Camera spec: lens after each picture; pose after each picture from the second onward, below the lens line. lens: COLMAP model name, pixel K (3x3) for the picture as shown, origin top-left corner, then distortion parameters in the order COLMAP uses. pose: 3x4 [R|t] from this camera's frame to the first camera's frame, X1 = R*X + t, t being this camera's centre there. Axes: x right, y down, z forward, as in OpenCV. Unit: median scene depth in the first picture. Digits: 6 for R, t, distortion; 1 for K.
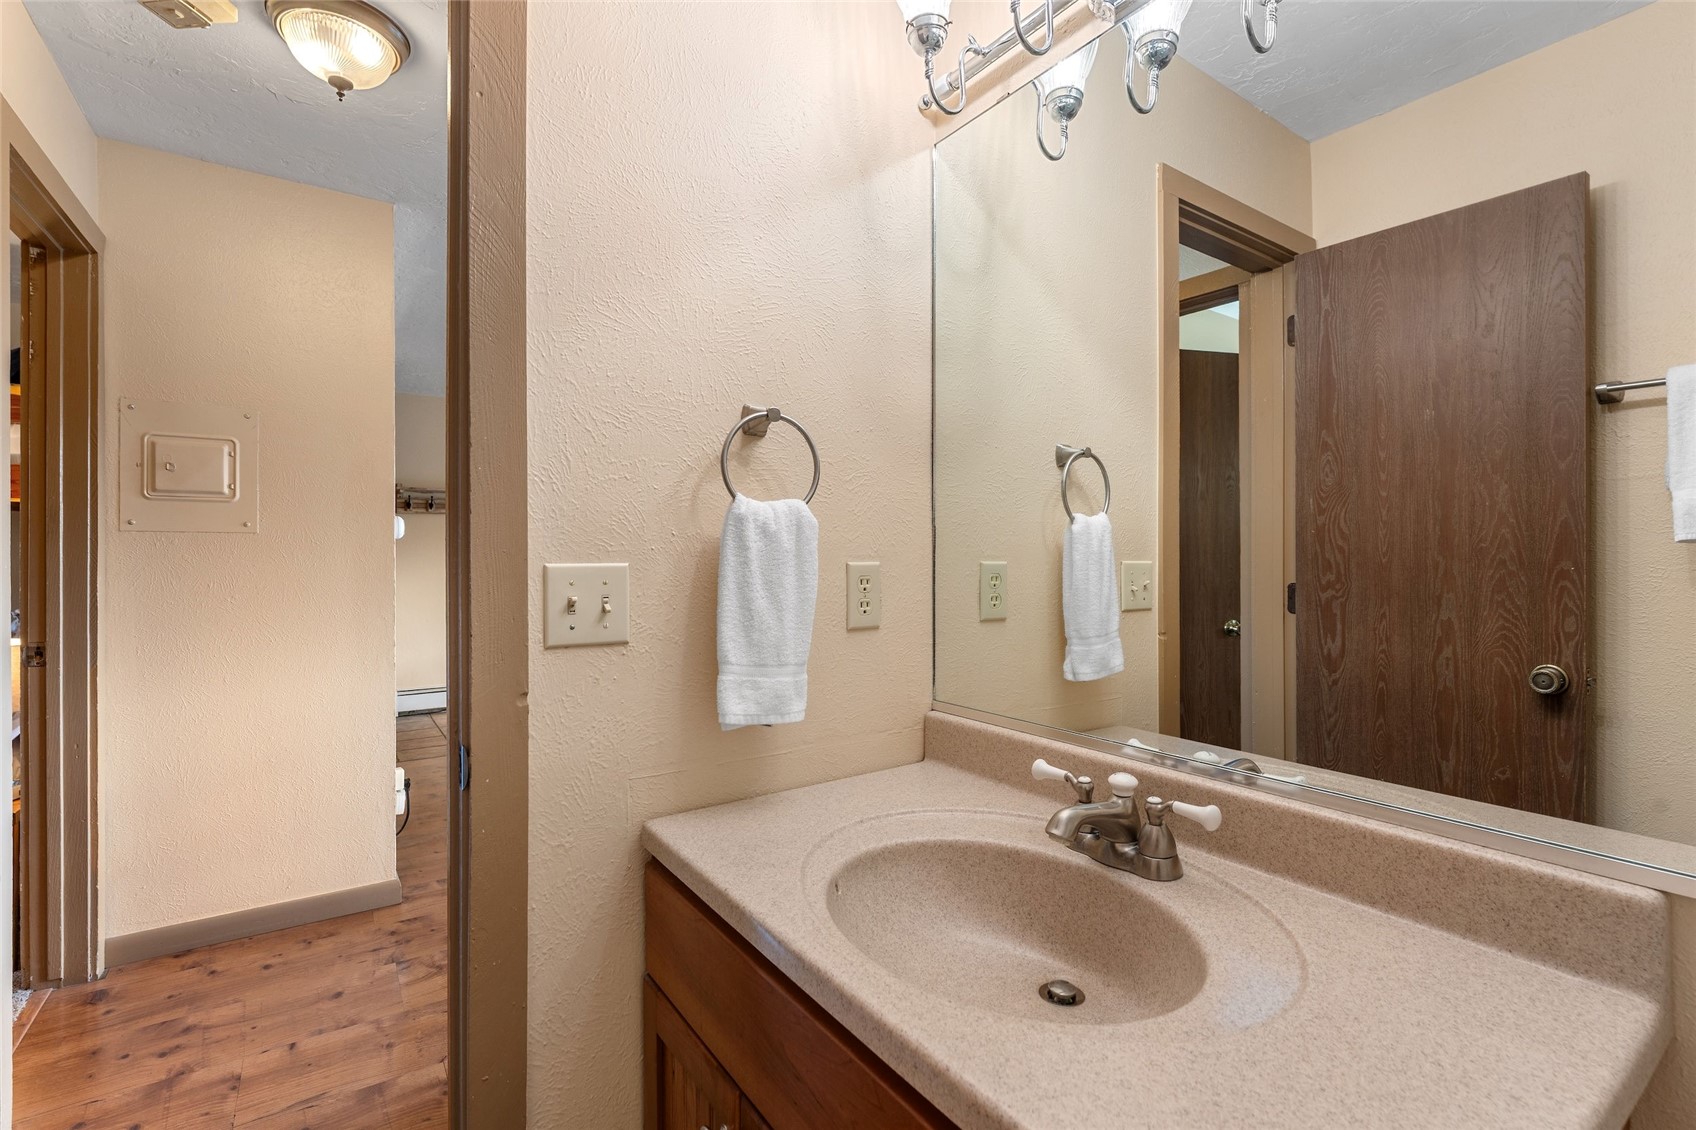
lens RADIAL K [[761.3, 0, 848.0], [0, 761.3, 565.0], [0, 0, 1]] dist [-0.000791, -0.000061]
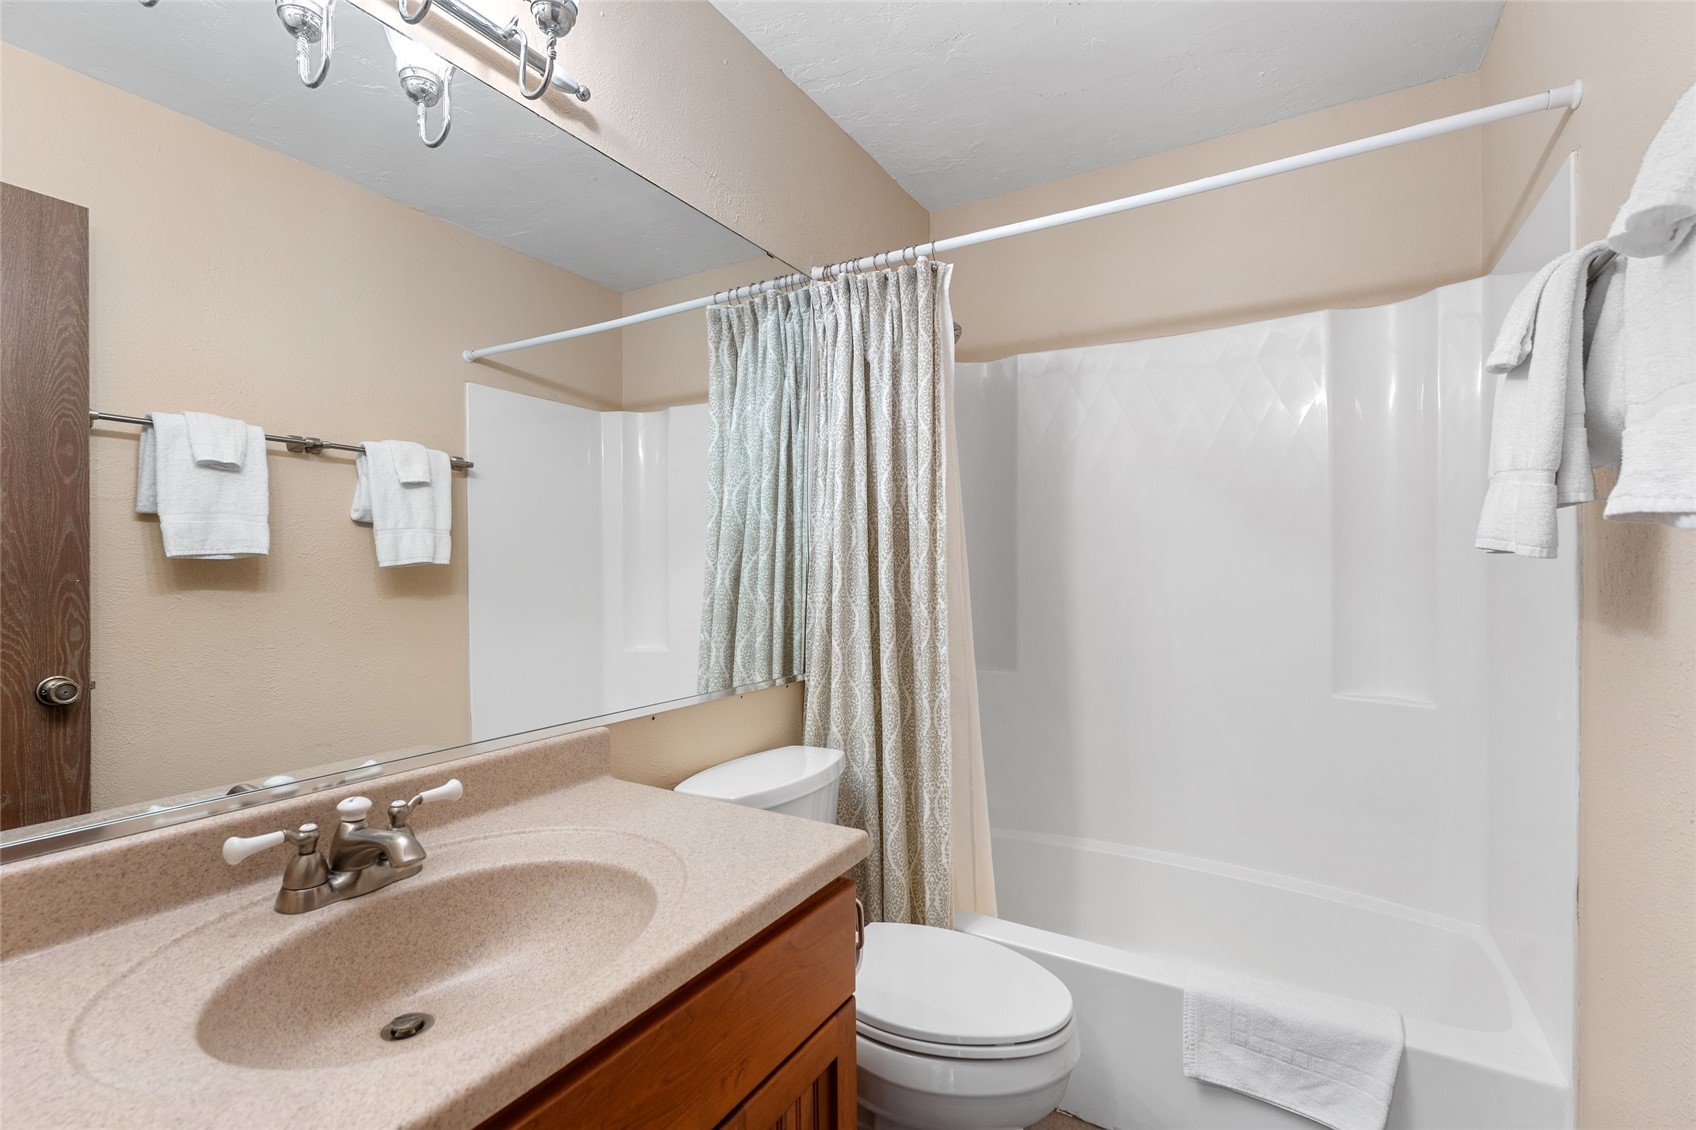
lens RADIAL K [[754.0, 0, 841.6], [0, 754.0, 564.0], [0, 0, 1]] dist [0.000234, 0.000356]
pose [[-0.408629, 0.000876, 0.912700, -0.426253], [0.010101, 0.999943, 0.003562, -0.011071], [-0.912645, 0.010675, -0.408614, 0.460282]]
